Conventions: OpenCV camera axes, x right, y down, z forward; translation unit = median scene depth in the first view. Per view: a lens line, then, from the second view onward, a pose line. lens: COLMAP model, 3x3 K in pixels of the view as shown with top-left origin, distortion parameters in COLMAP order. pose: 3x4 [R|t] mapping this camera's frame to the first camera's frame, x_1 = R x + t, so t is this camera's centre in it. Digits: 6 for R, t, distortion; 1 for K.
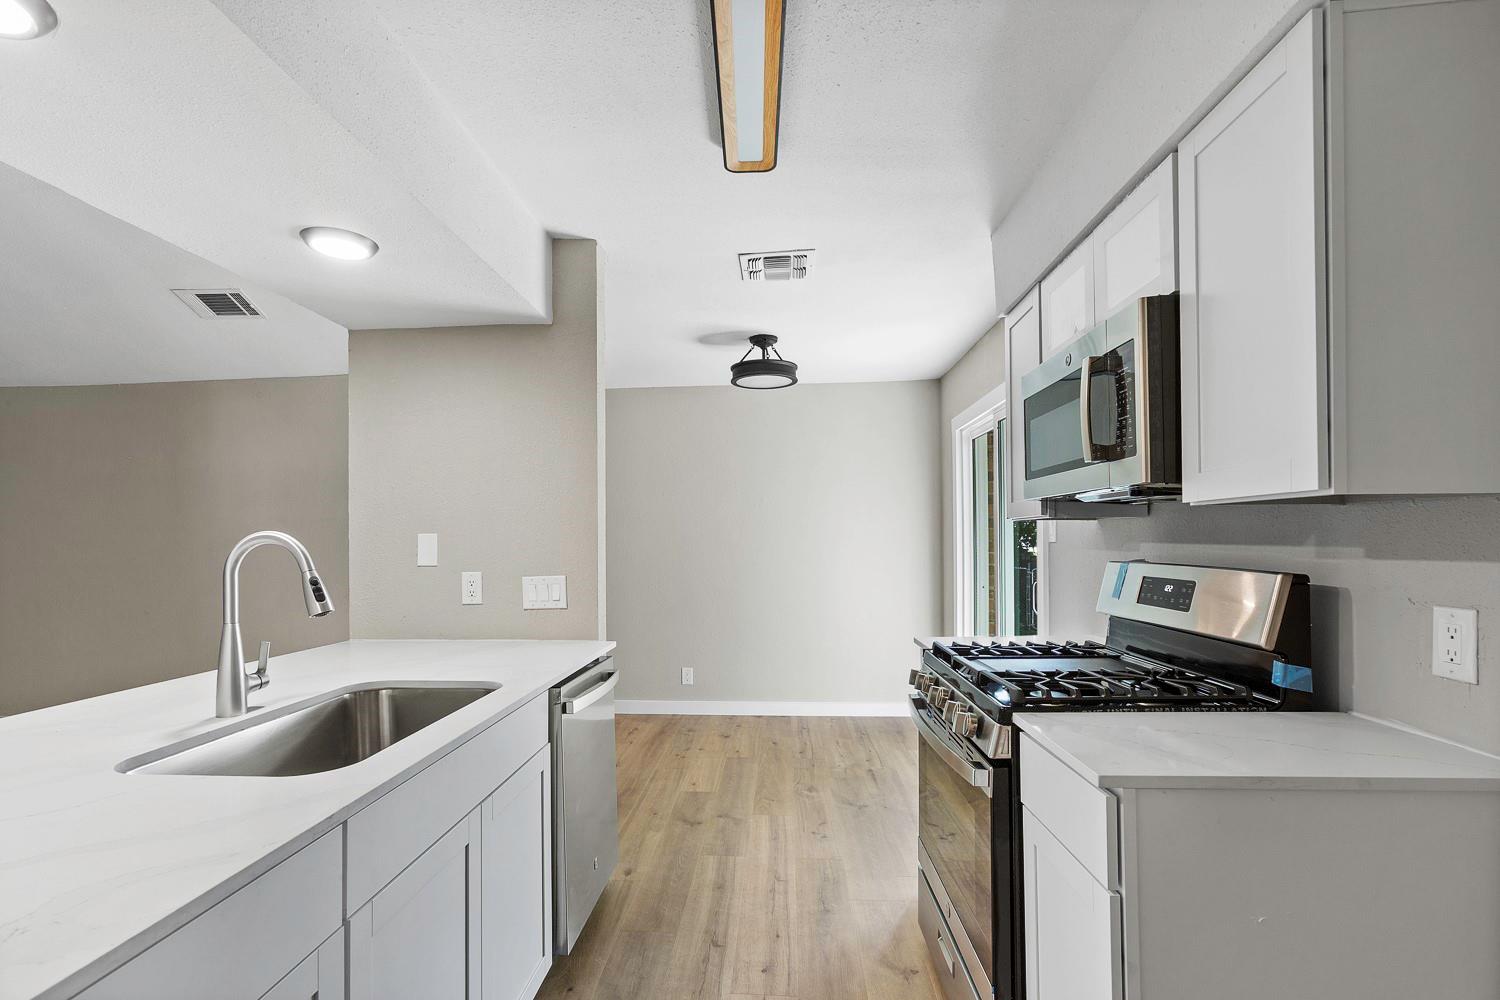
lens RADIAL K [[692.0, 0, 737.3], [0, 692.0, 532.1], [0, 0, 1]] dist [-0.022986, 0.015438]
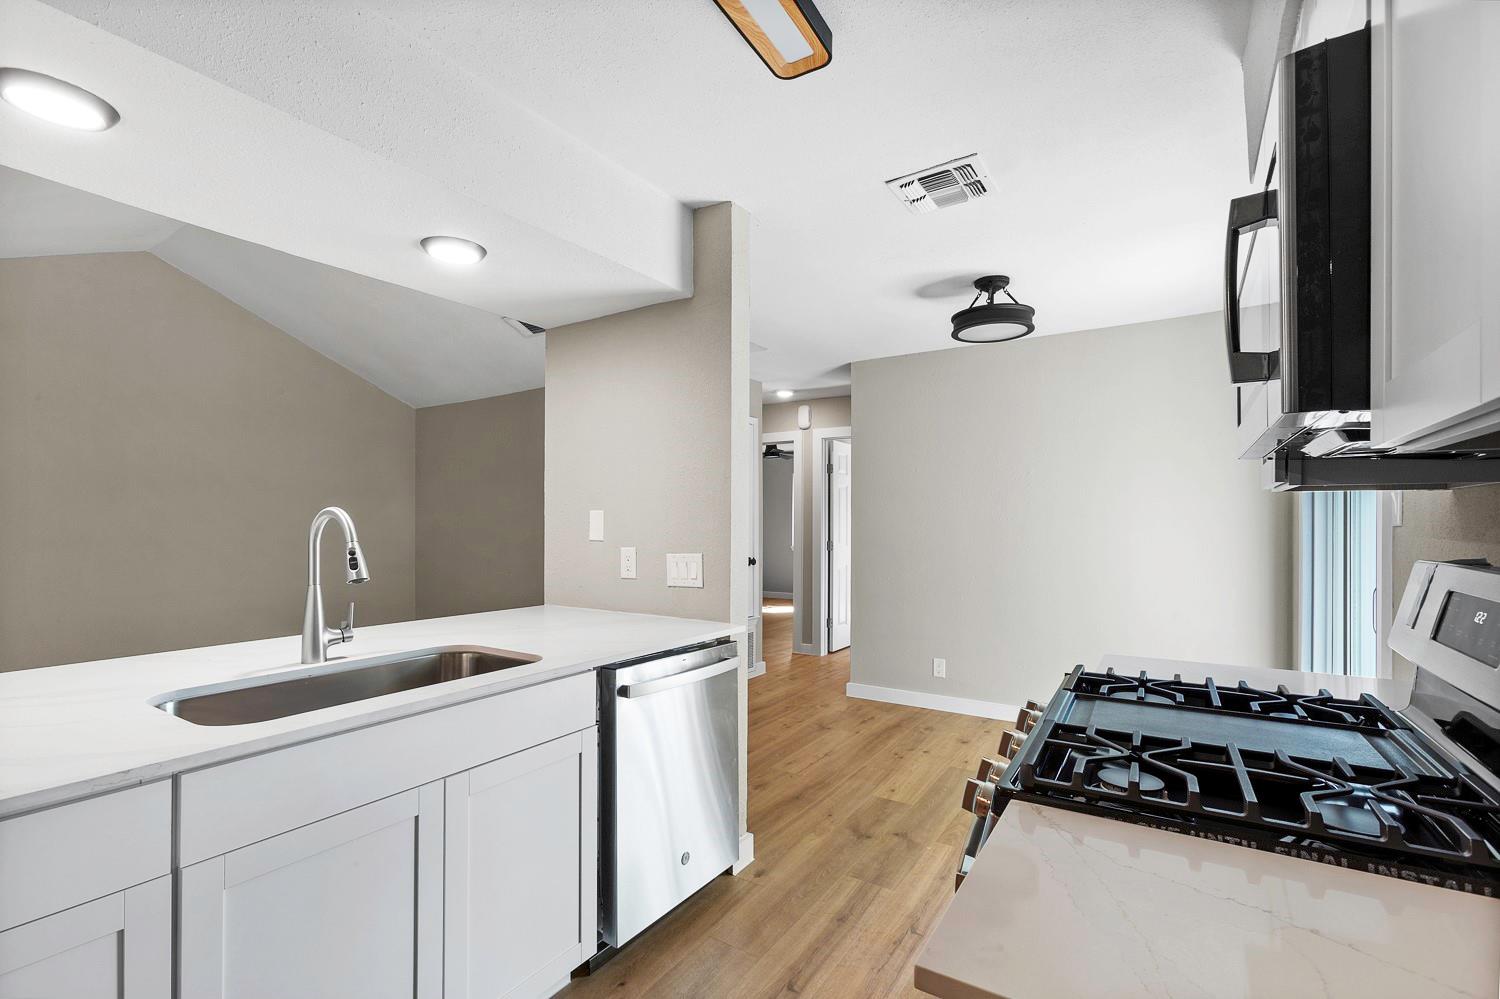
lens RADIAL K [[676.6, 0, 747.7], [0, 676.6, 514.3], [0, 0, 1]] dist [-0.023464, 0.013094]
pose [[0.873243, 0.005078, -0.487258, 0.267578], [-0.002215, 0.999977, 0.006451, 0.001337], [0.487279, -0.004555, 0.873234, 0.197406]]
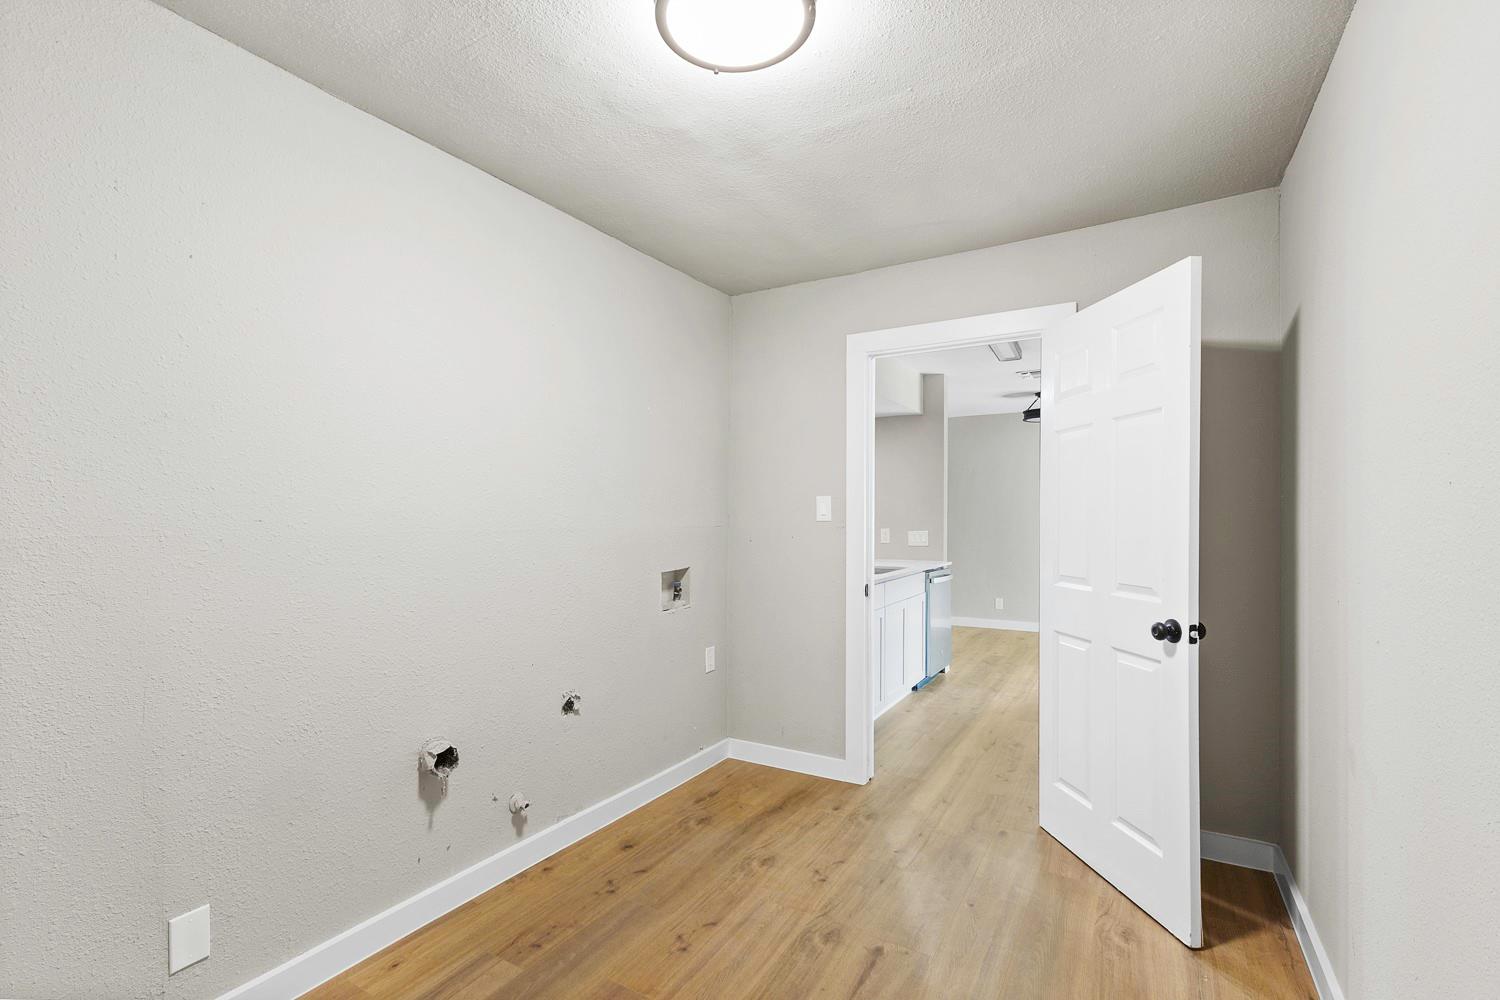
lens RADIAL K [[676.6, 0, 747.7], [0, 676.6, 514.8], [0, 0, 1]] dist [-0.023464, 0.013094]
pose [[0.890964, 0.010682, -0.453948, 0.204287], [-0.003235, 0.999847, 0.017178, -0.022385], [0.454062, -0.013836, 0.890863, -1.125085]]
